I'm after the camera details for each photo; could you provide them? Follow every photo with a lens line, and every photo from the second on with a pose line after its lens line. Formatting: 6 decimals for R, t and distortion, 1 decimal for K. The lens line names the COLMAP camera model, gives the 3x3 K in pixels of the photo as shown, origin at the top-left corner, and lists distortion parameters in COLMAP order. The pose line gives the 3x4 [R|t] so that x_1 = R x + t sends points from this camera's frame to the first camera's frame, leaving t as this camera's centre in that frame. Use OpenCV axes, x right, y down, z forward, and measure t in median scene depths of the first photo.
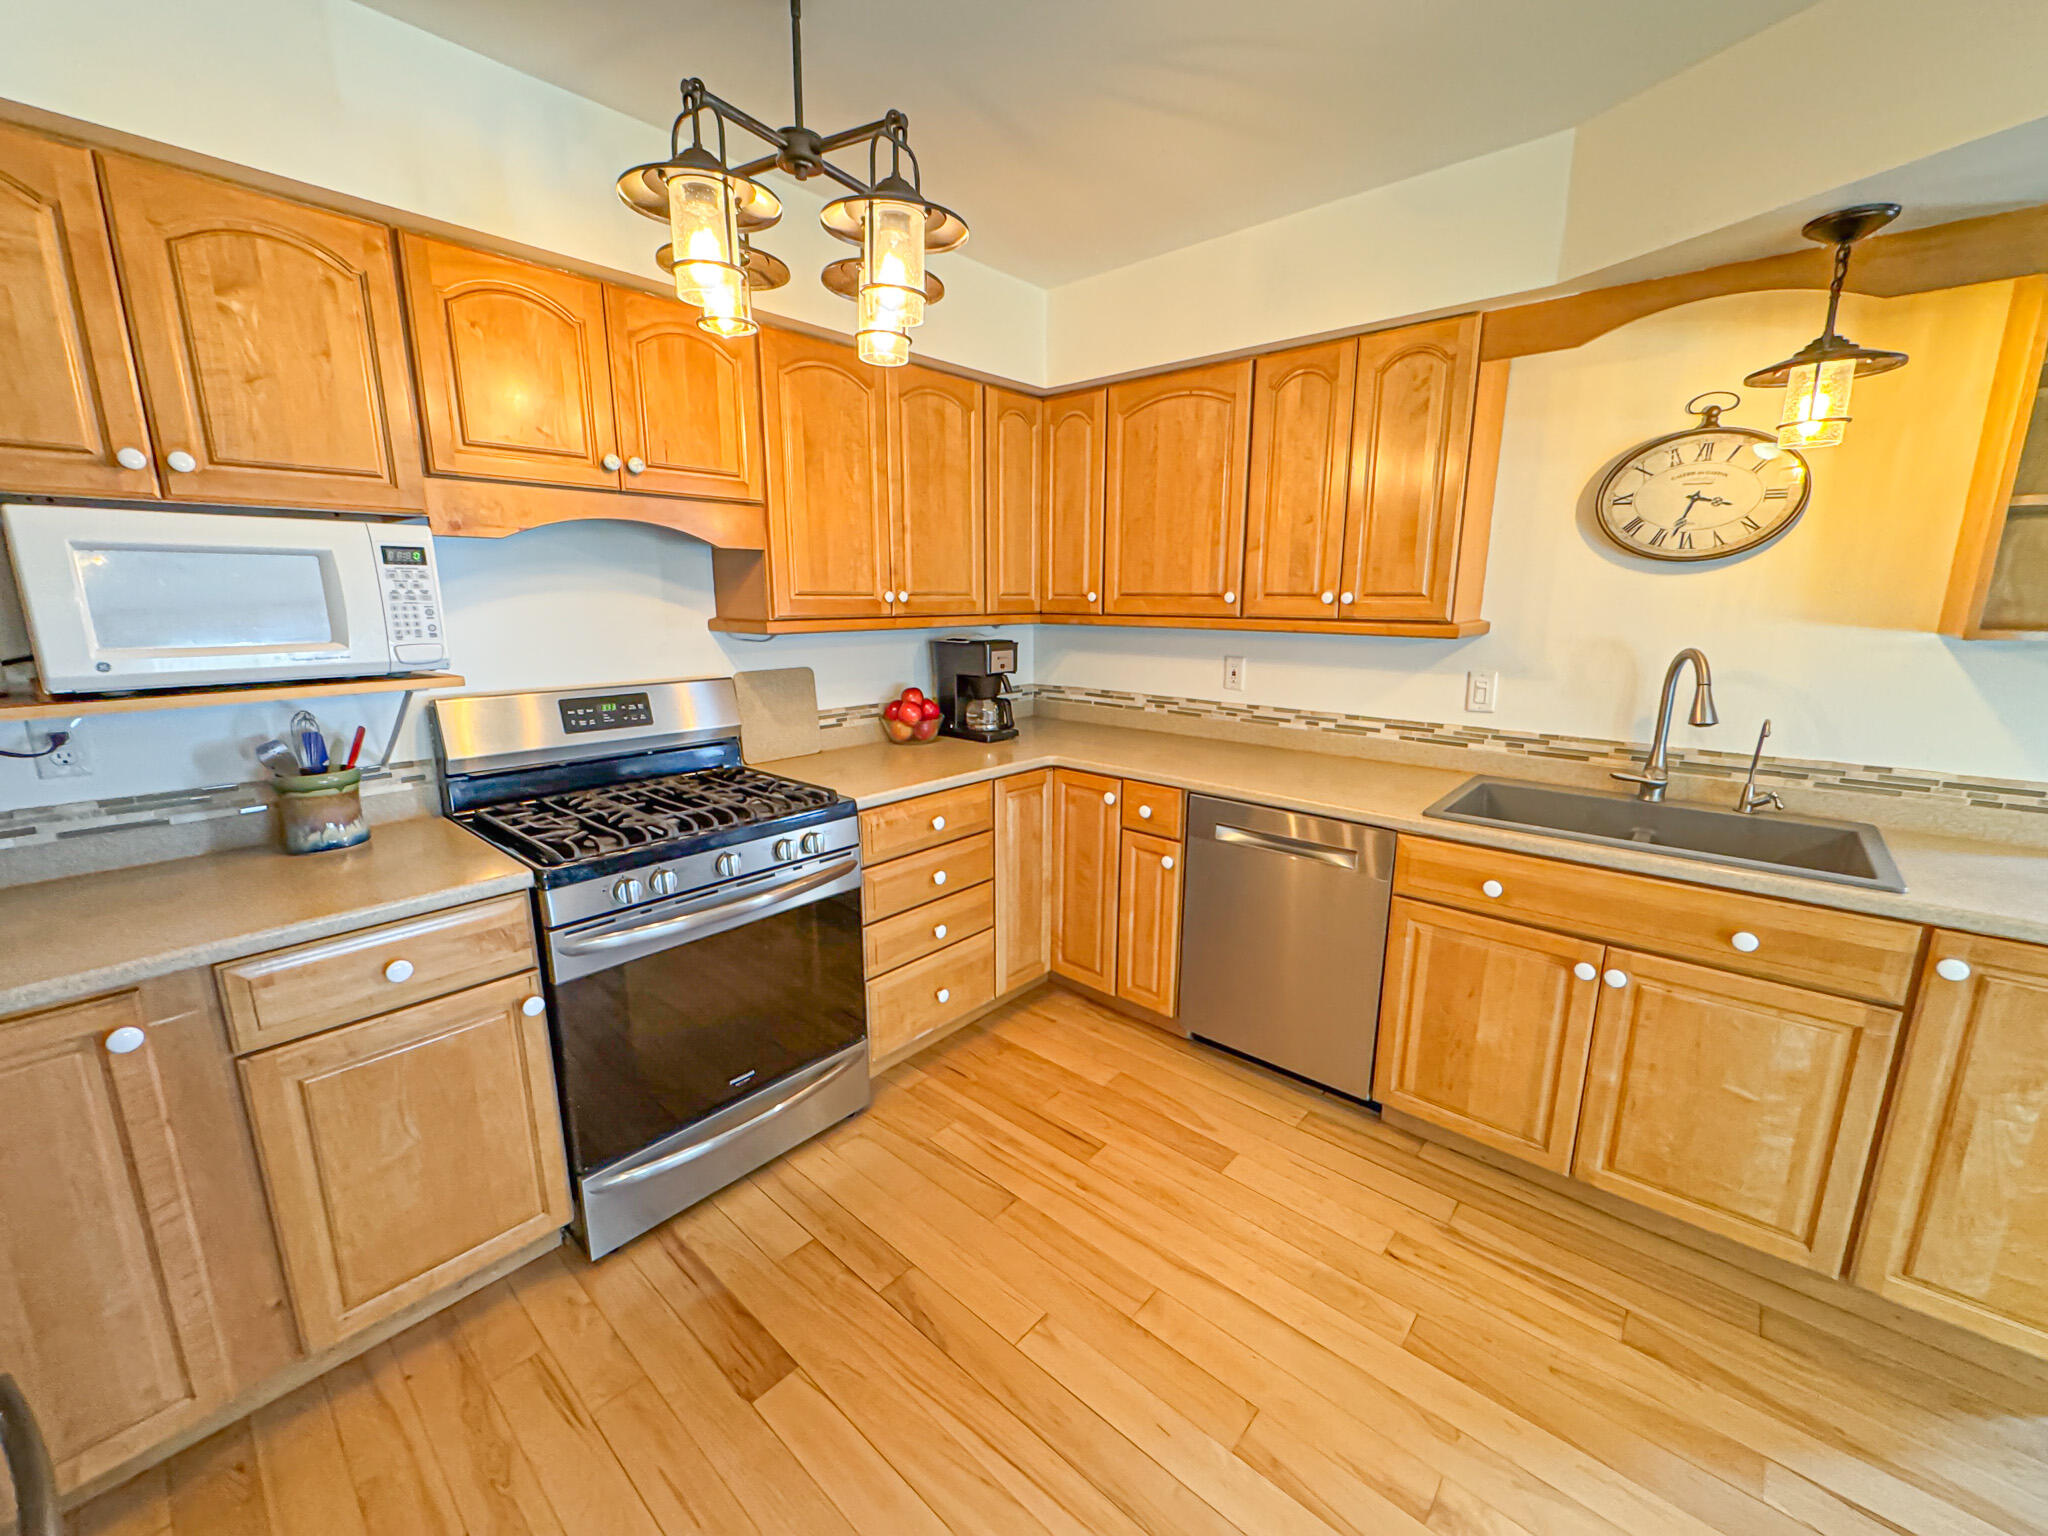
lens RADIAL K [[817.9, 0, 1028.7], [0, 817.9, 765.8], [0, 0, 1]] dist [-0.001450, -0.000107]
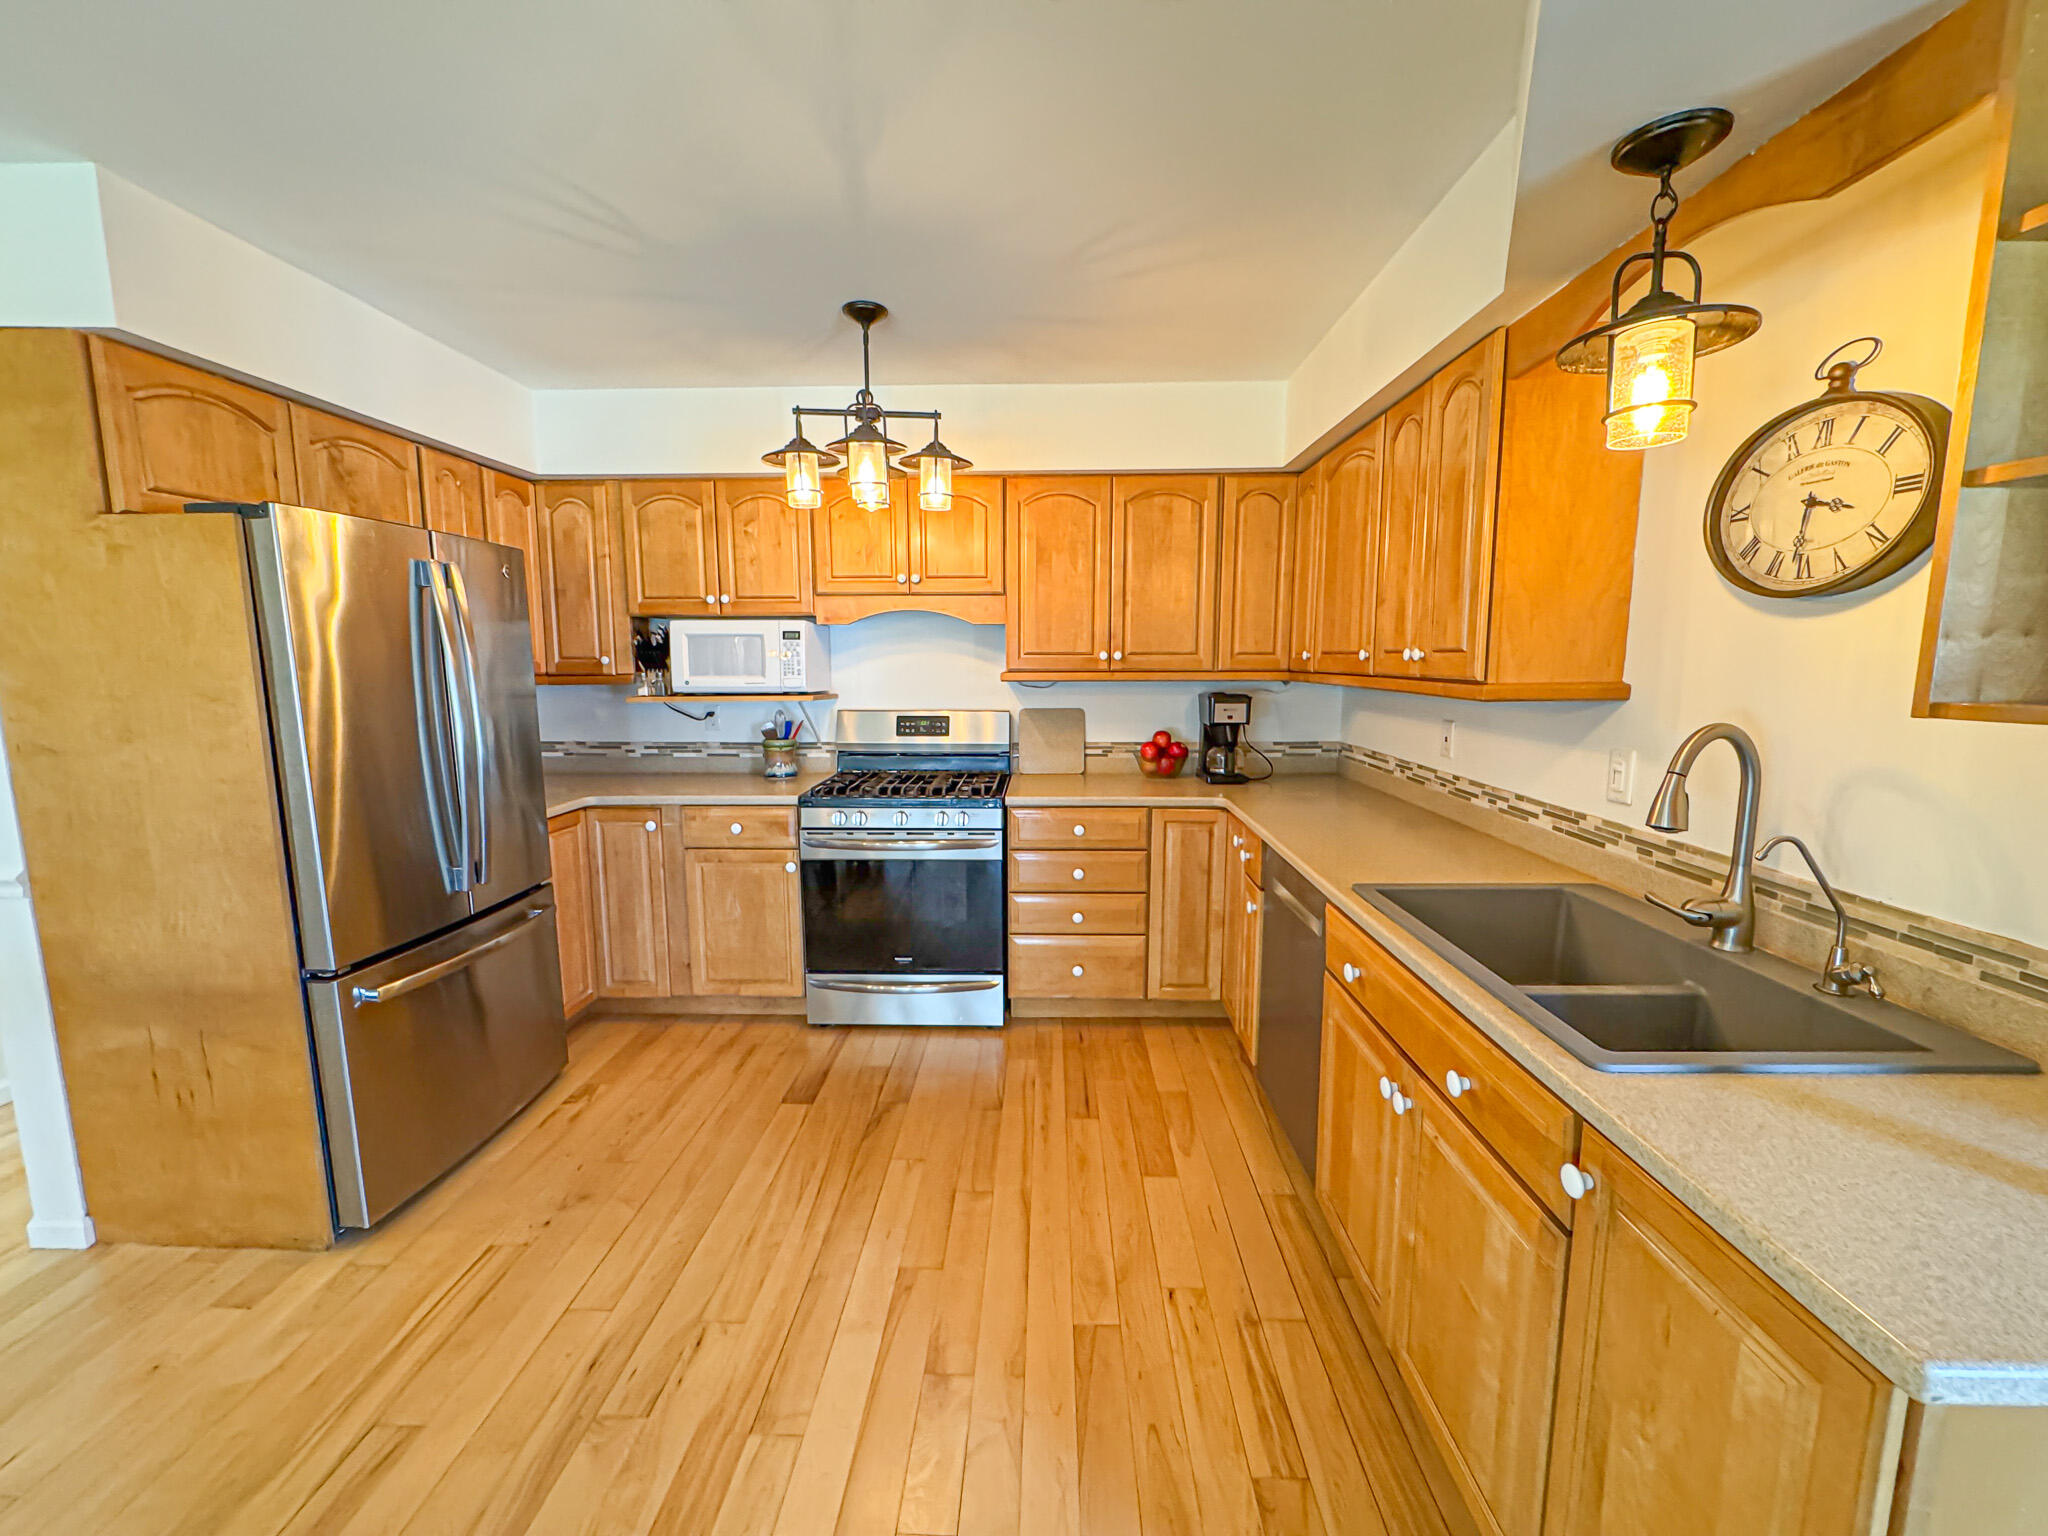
lens RADIAL K [[817.9, 0, 1033.6], [0, 817.9, 767.3], [0, 0, 1]] dist [-0.001450, -0.000107]
pose [[0.644323, 0.099822, -0.758211, 0.835874], [-0.155235, 0.987876, -0.001859, -0.014200], [0.748833, 0.118899, 0.652007, 0.107189]]
